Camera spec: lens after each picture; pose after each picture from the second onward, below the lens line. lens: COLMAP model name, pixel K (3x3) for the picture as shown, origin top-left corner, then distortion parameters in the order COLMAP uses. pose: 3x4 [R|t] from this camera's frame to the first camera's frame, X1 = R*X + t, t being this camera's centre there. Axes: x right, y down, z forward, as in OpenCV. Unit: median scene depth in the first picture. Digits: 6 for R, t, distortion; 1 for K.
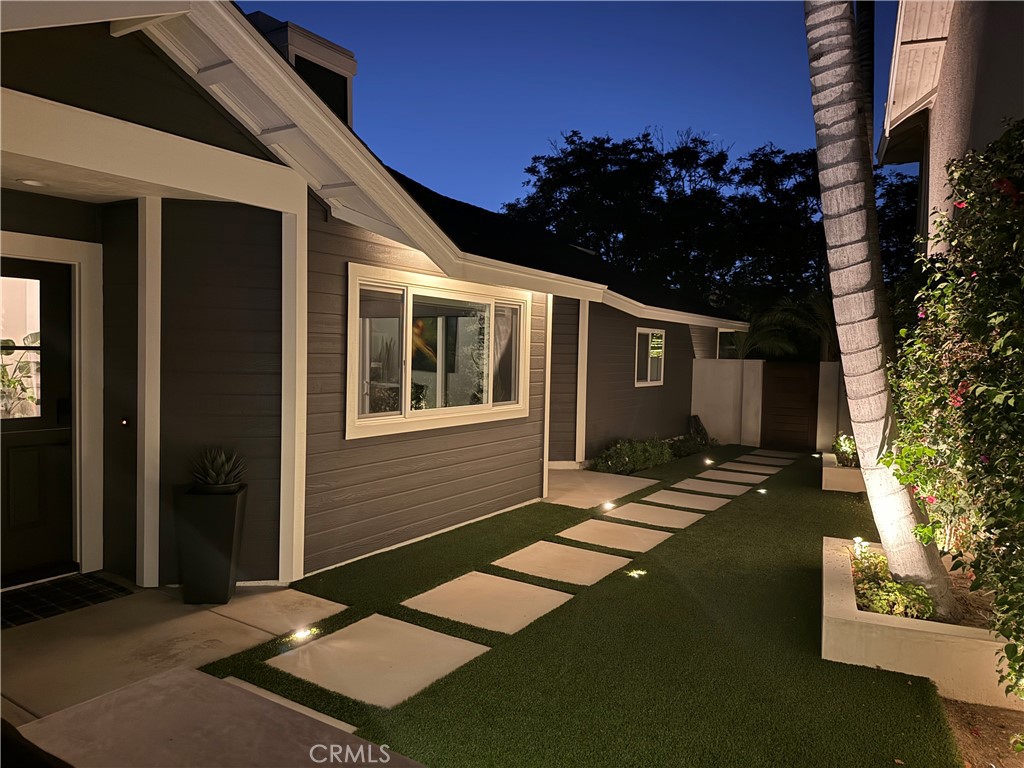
lens RADIAL K [[706.7, 0, 521.0], [0, 706.7, 385.0], [0, 0, 1]] dist [0.021497, -0.023742]
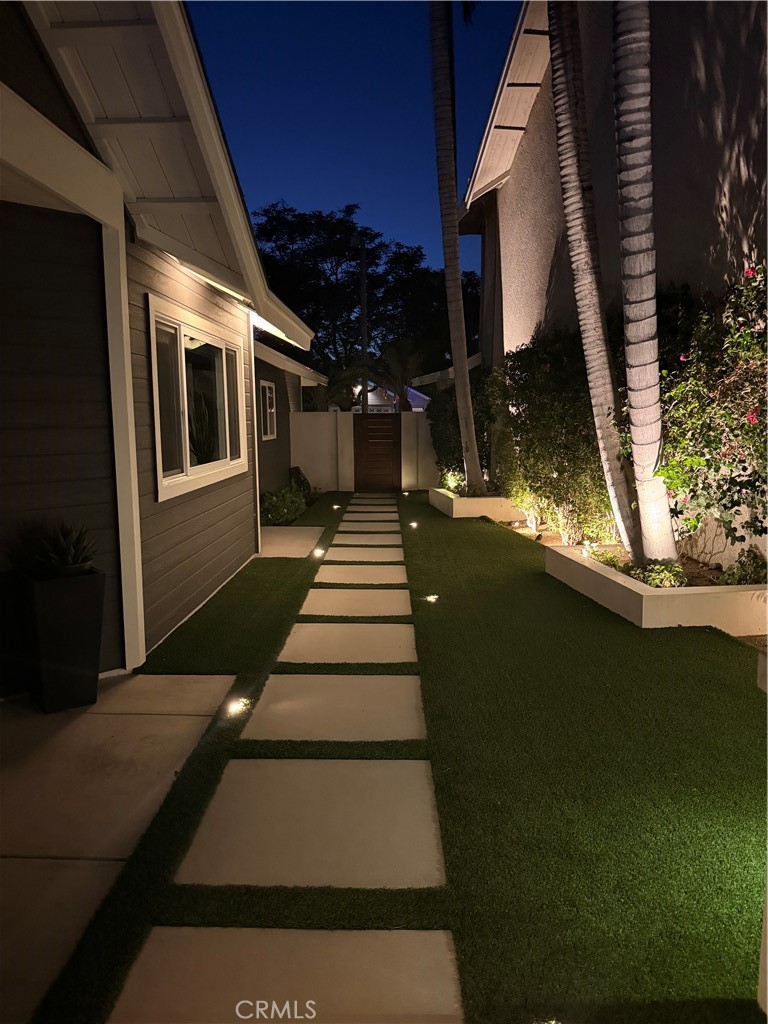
lens RADIAL K [[706.7, 0, 388.5], [0, 706.7, 512.4], [0, 0, 1]] dist [0.021497, -0.023742]
pose [[0.862445, -0.099010, 0.496373, -0.532211], [0.051515, 0.992759, 0.108515, 0.011025], [-0.503523, -0.068018, 0.861300, 0.118708]]
